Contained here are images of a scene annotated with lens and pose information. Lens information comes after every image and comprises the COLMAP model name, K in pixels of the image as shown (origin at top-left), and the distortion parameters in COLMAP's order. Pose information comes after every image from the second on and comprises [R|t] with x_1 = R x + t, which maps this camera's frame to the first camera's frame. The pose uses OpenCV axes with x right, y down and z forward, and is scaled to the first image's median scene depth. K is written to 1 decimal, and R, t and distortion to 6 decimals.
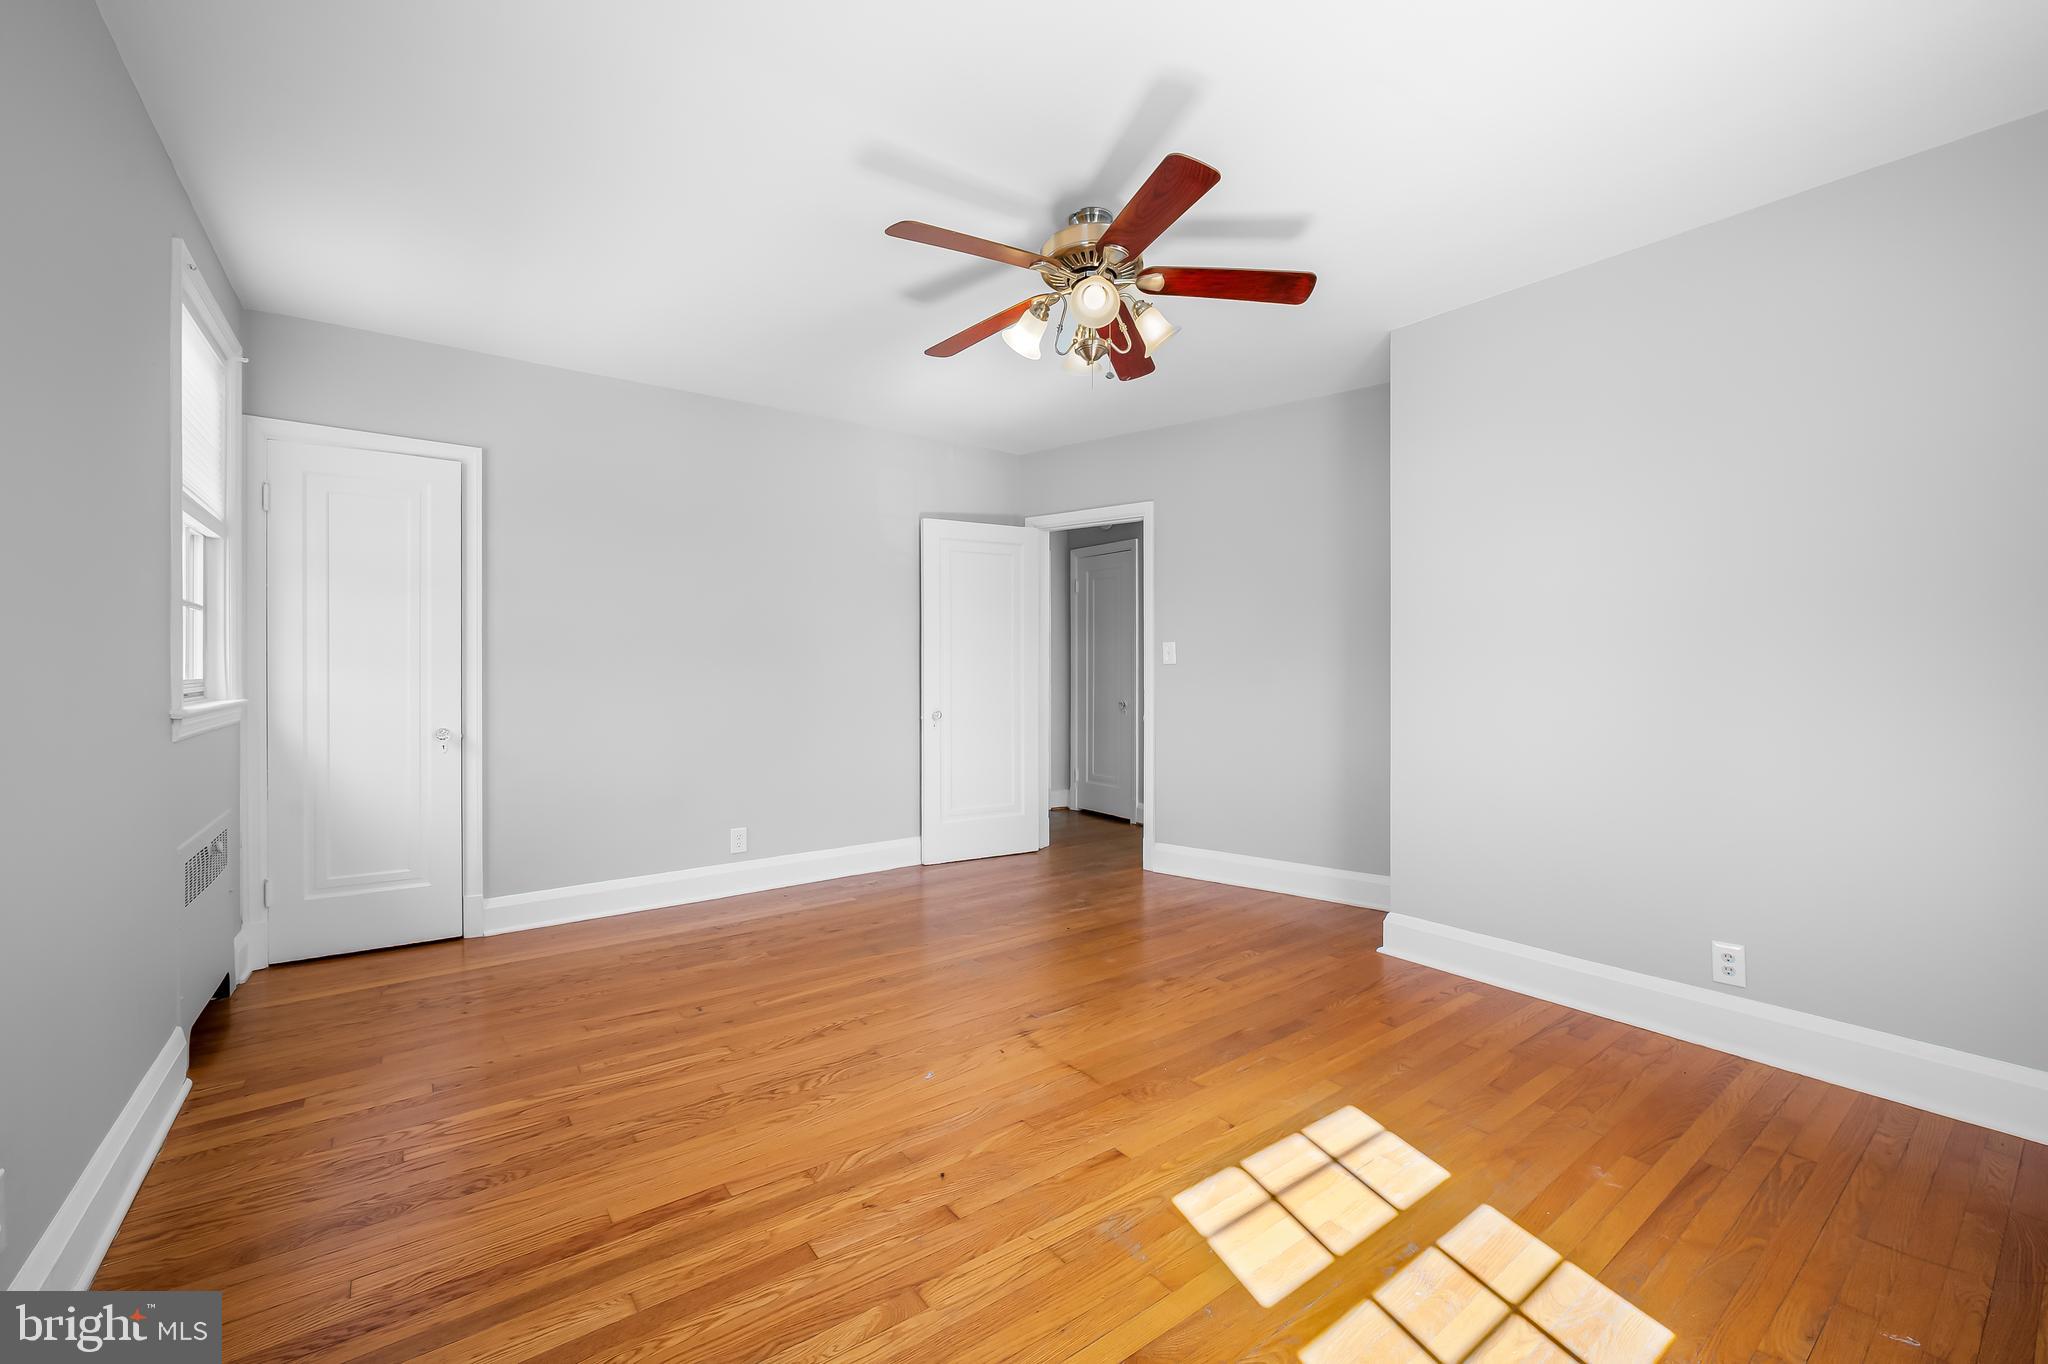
lens RADIAL K [[815.3, 0, 1029.7], [0, 815.3, 674.3], [0, 0, 1]] dist [-0.009102, -0.000476]
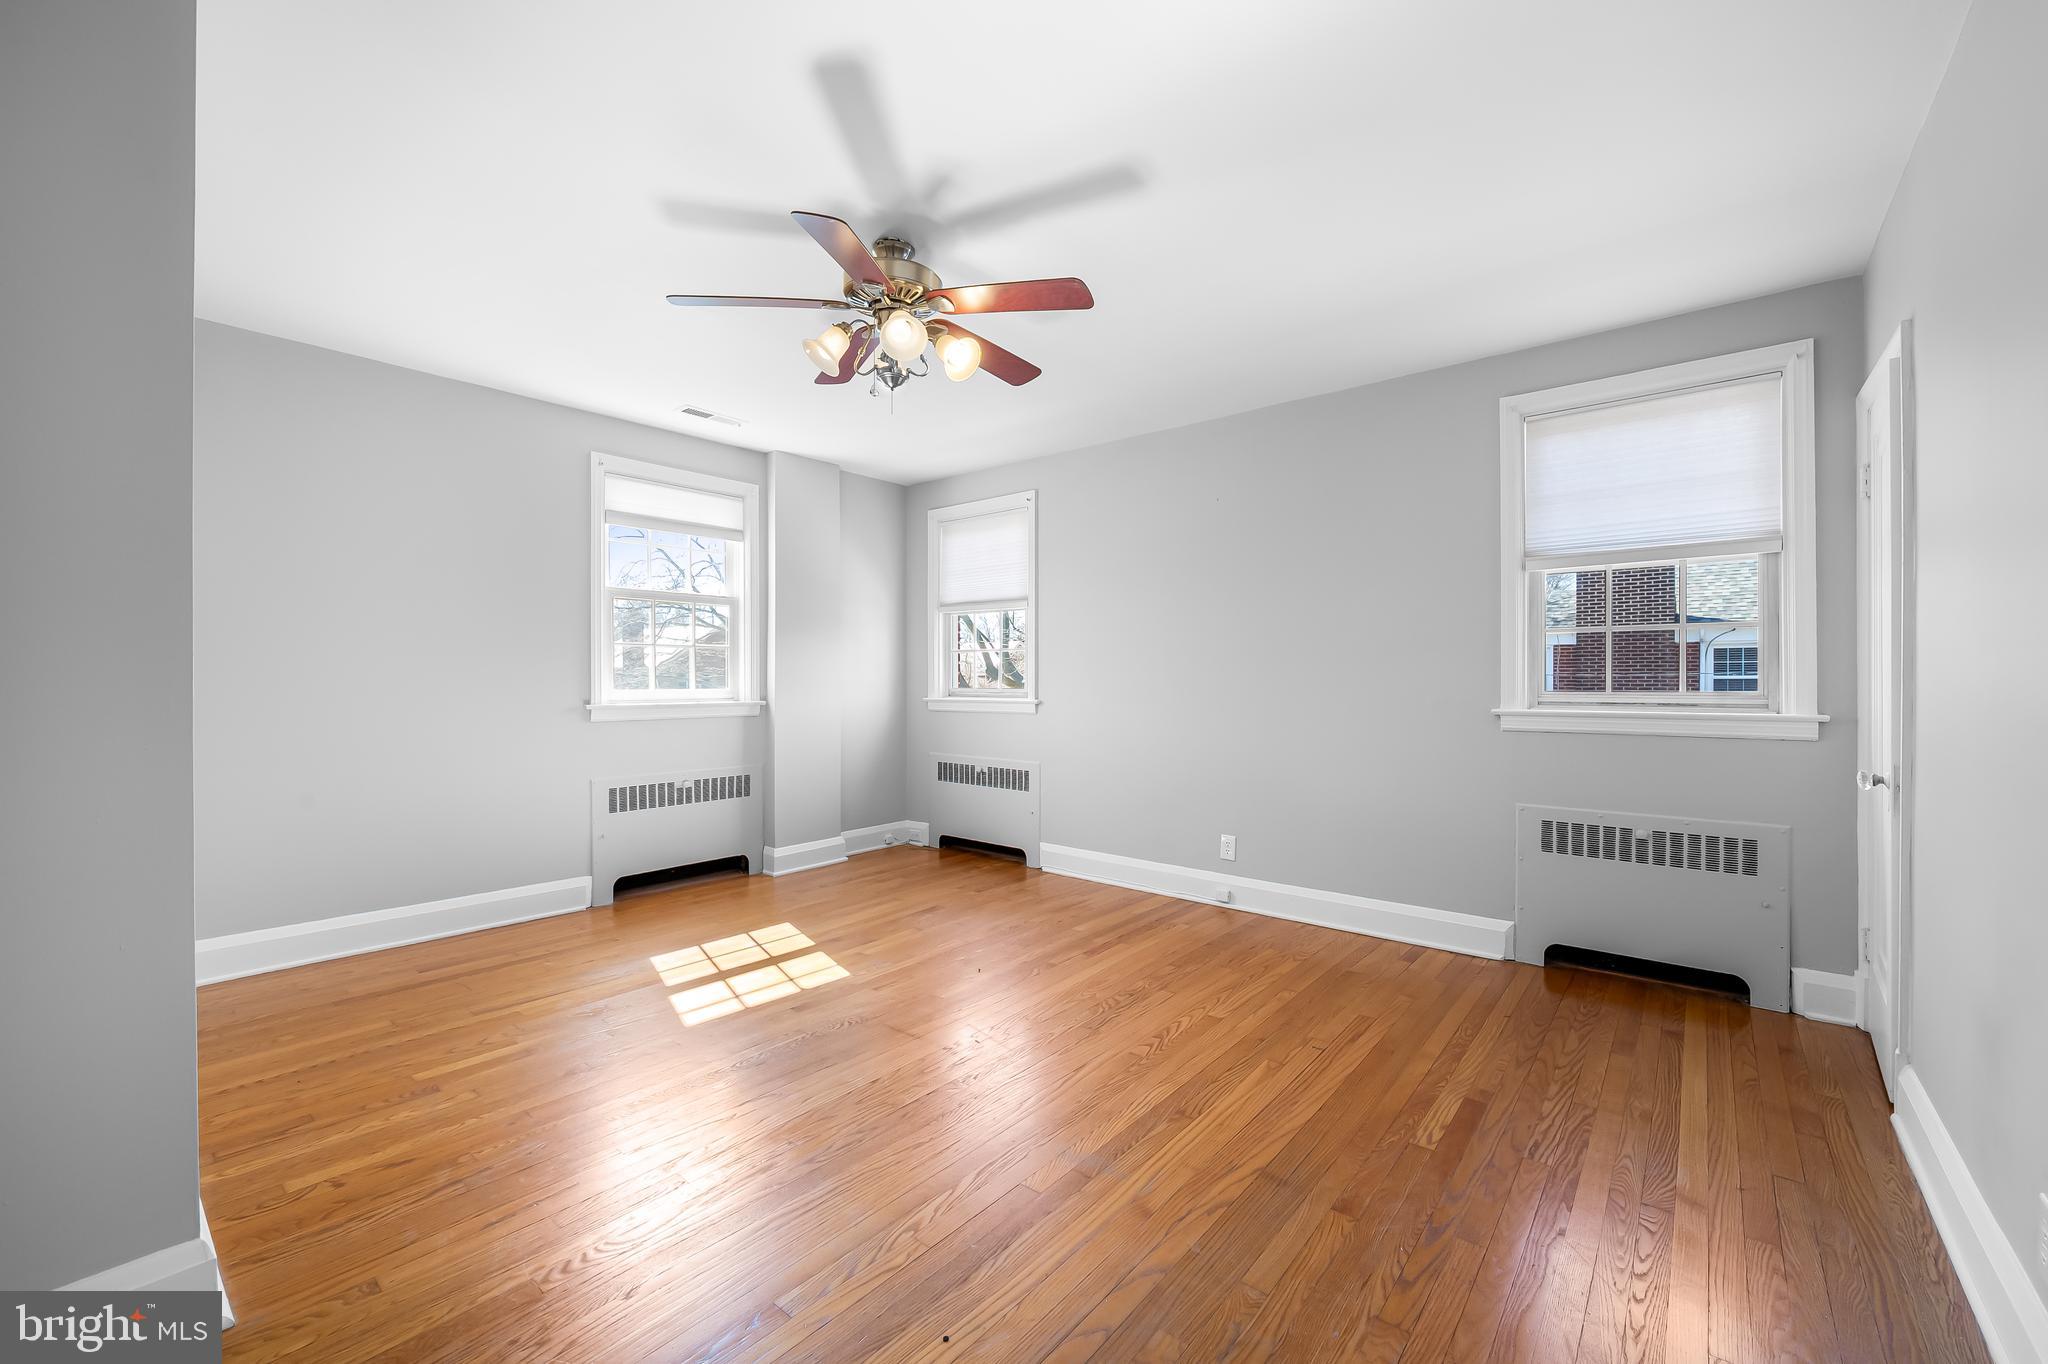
lens RADIAL K [[815.3, 0, 1029.7], [0, 815.3, 674.3], [0, 0, 1]] dist [-0.009102, -0.000476]
pose [[-0.972856, -0.002617, -0.231396, 0.121898], [-0.001567, 0.999988, -0.004721, -0.010080], [0.231406, -0.004231, -0.972848, 1.700850]]
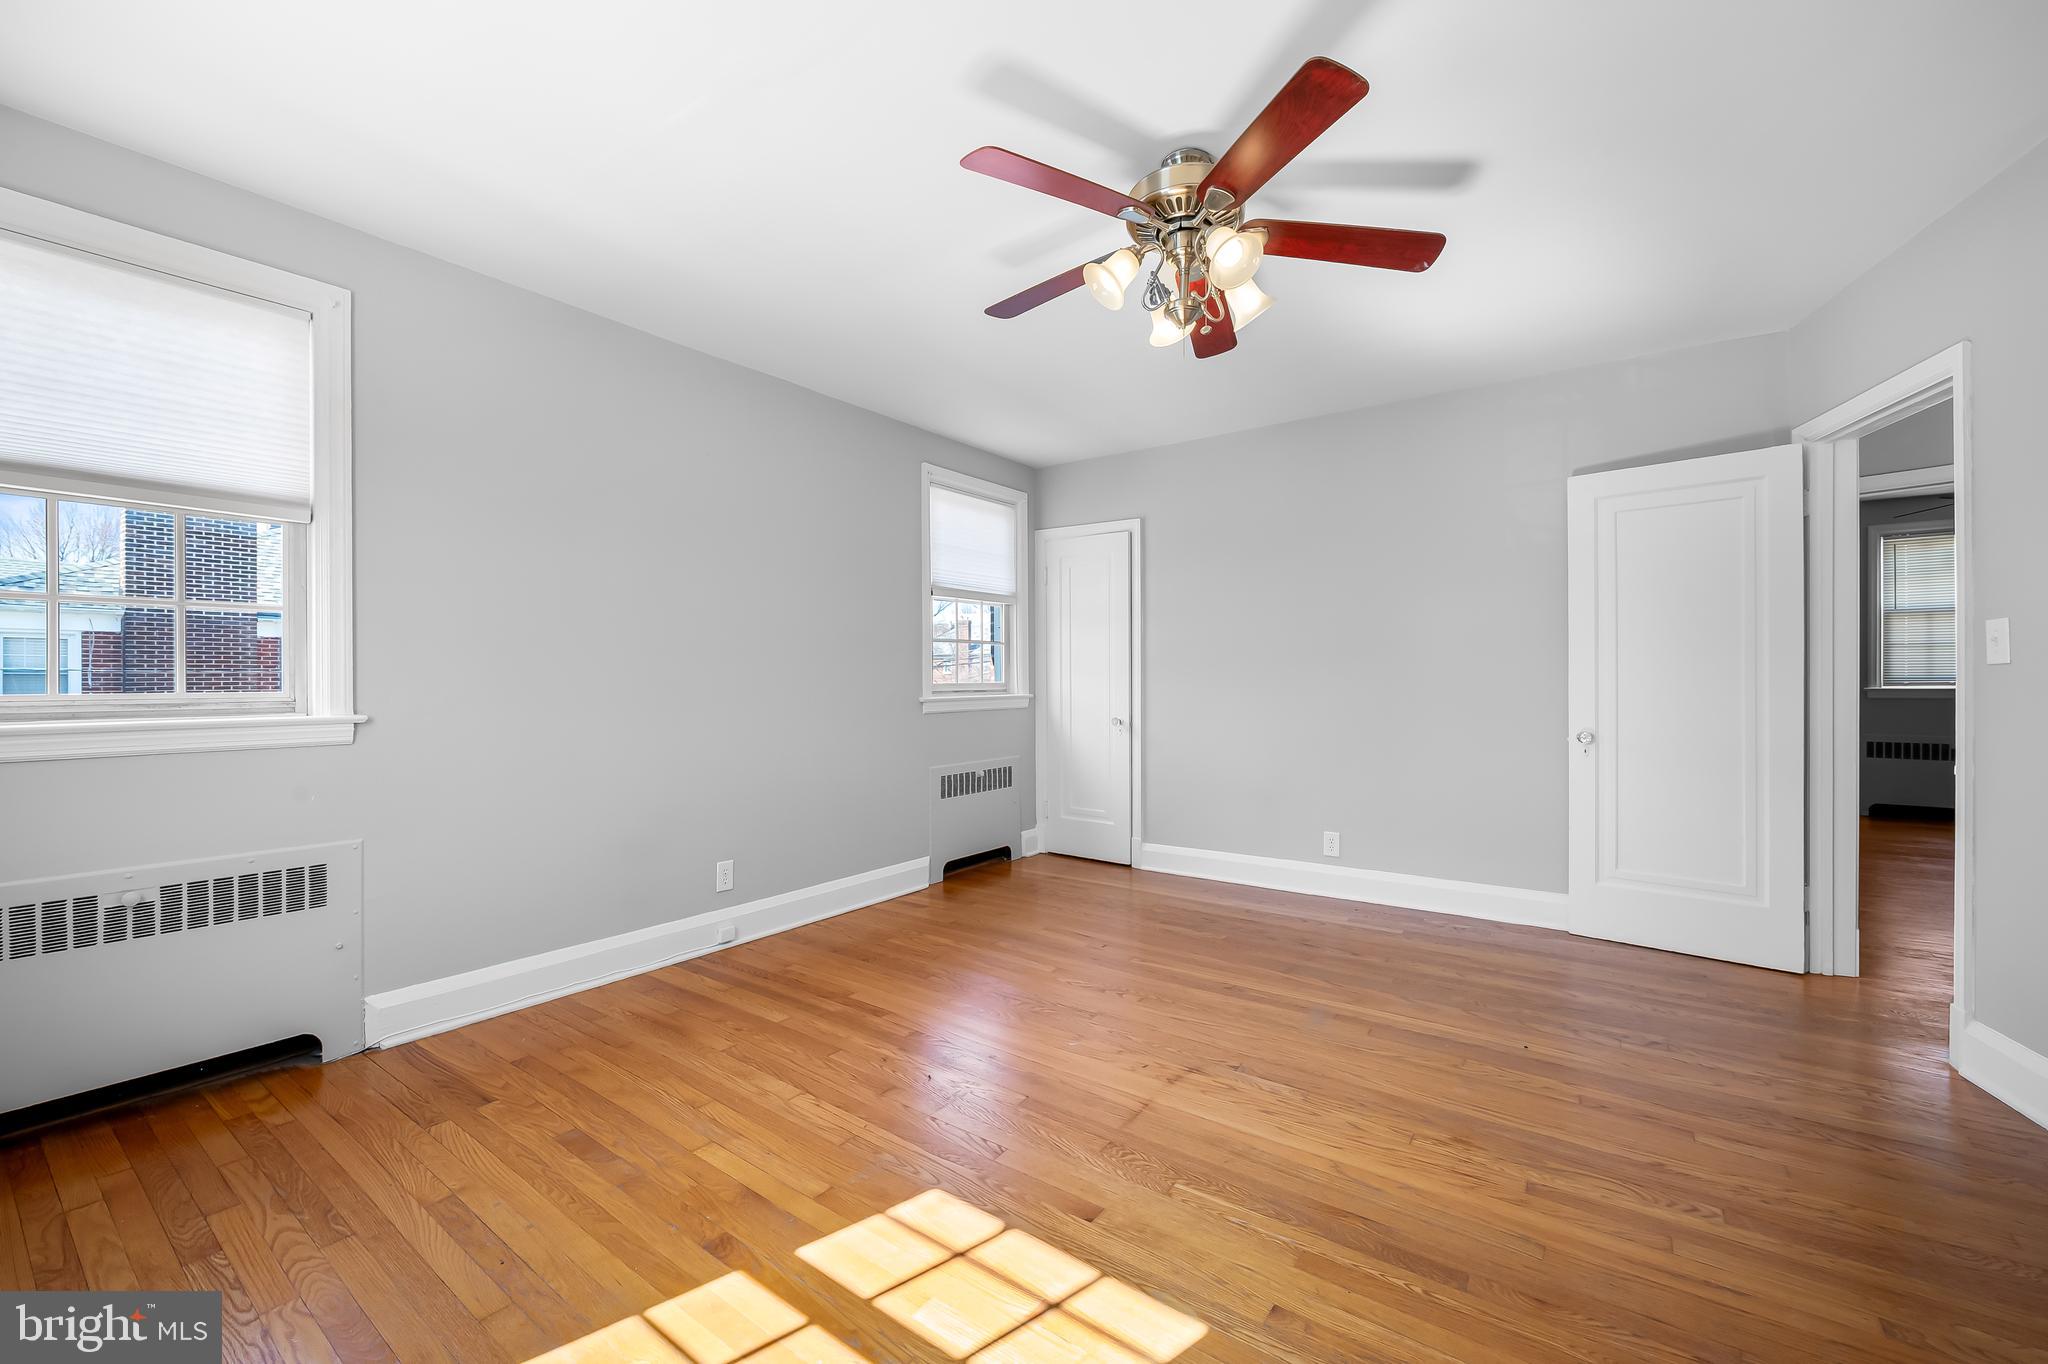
lens RADIAL K [[815.3, 0, 1029.7], [0, 815.3, 674.3], [0, 0, 1]] dist [-0.009102, -0.000476]
pose [[0.301547, -0.006684, -0.953428, 0.709601], [-0.001837, 0.999970, -0.007591, 0.000935], [0.953450, 0.004040, 0.301525, 0.473590]]
